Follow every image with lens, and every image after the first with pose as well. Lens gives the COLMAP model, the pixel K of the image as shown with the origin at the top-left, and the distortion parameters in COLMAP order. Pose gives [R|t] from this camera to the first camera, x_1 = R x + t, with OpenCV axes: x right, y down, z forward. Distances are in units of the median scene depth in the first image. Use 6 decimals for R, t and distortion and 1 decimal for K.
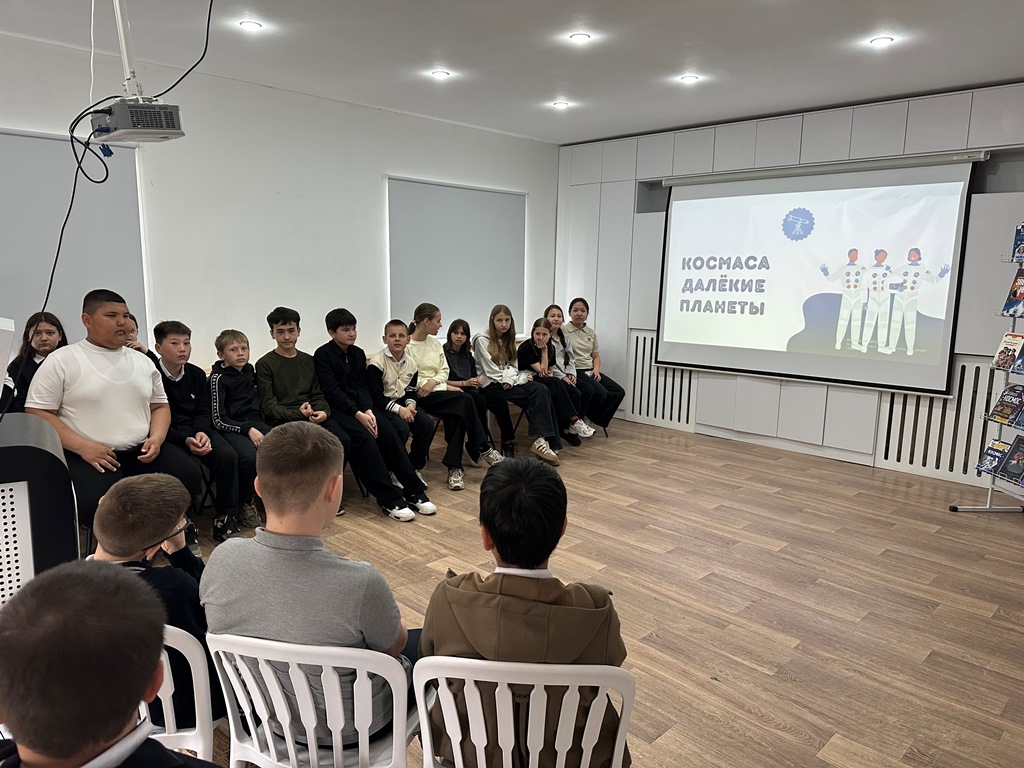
lens RADIAL K [[715.4, 0, 512.1], [0, 715.4, 376.8], [0, 0, 1]] dist [0.122762, -0.166373]
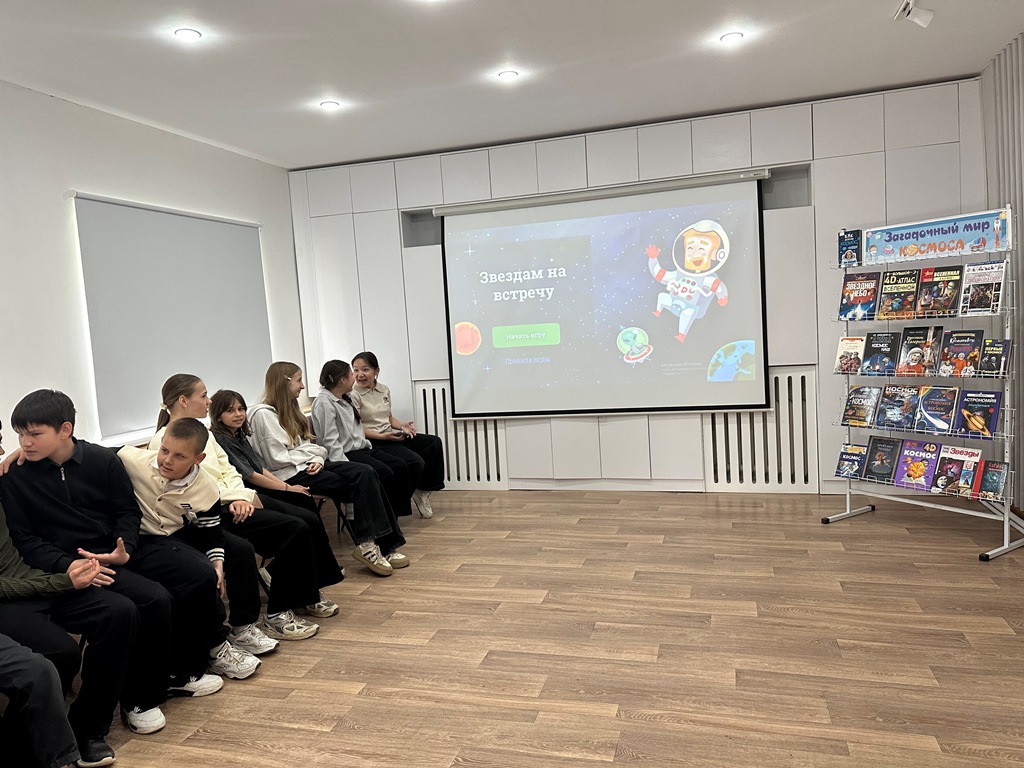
lens RADIAL K [[715.4, 0, 512.1], [0, 715.4, 376.8], [0, 0, 1]] dist [0.122762, -0.166373]
pose [[0.877727, -0.107324, 0.466986, -0.175256], [0.145522, 0.988267, -0.046391, -0.022410], [-0.456528, 0.108676, 0.883047, 0.274731]]
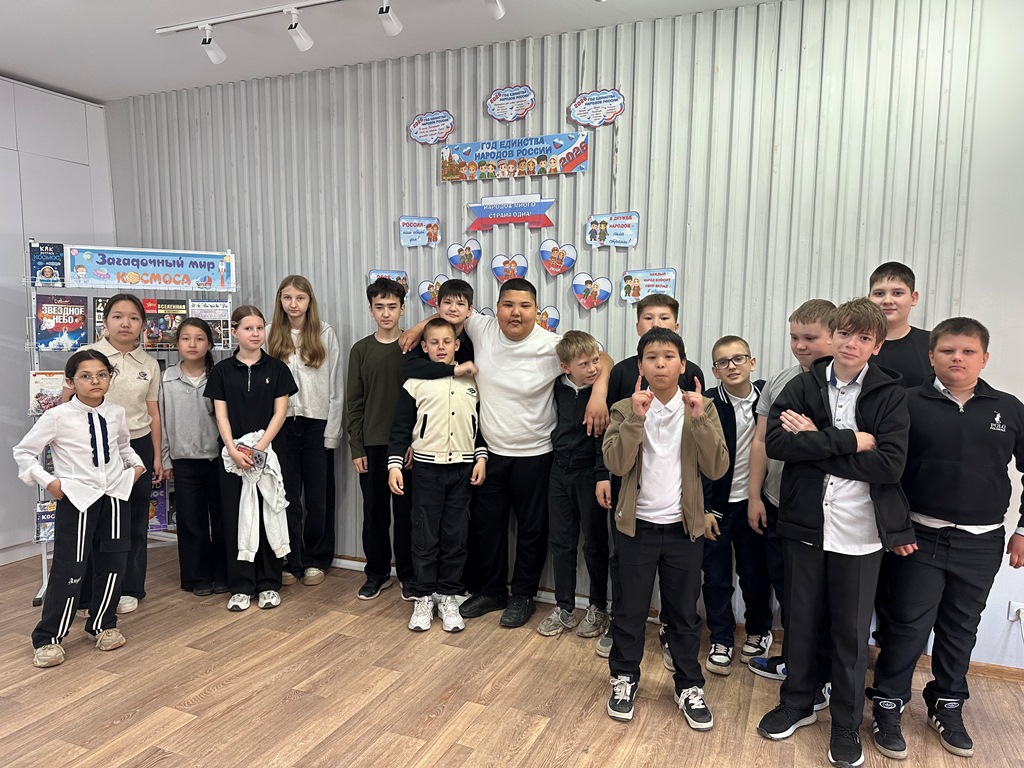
lens RADIAL K [[715.4, 0, 512.1], [0, 715.4, 376.8], [0, 0, 1]] dist [0.122762, -0.166373]
pose [[-0.374996, -0.093302, 0.922319, -0.246257], [0.119858, 0.981692, 0.148040, -0.096235], [-0.919245, 0.166061, -0.356948, 0.685949]]
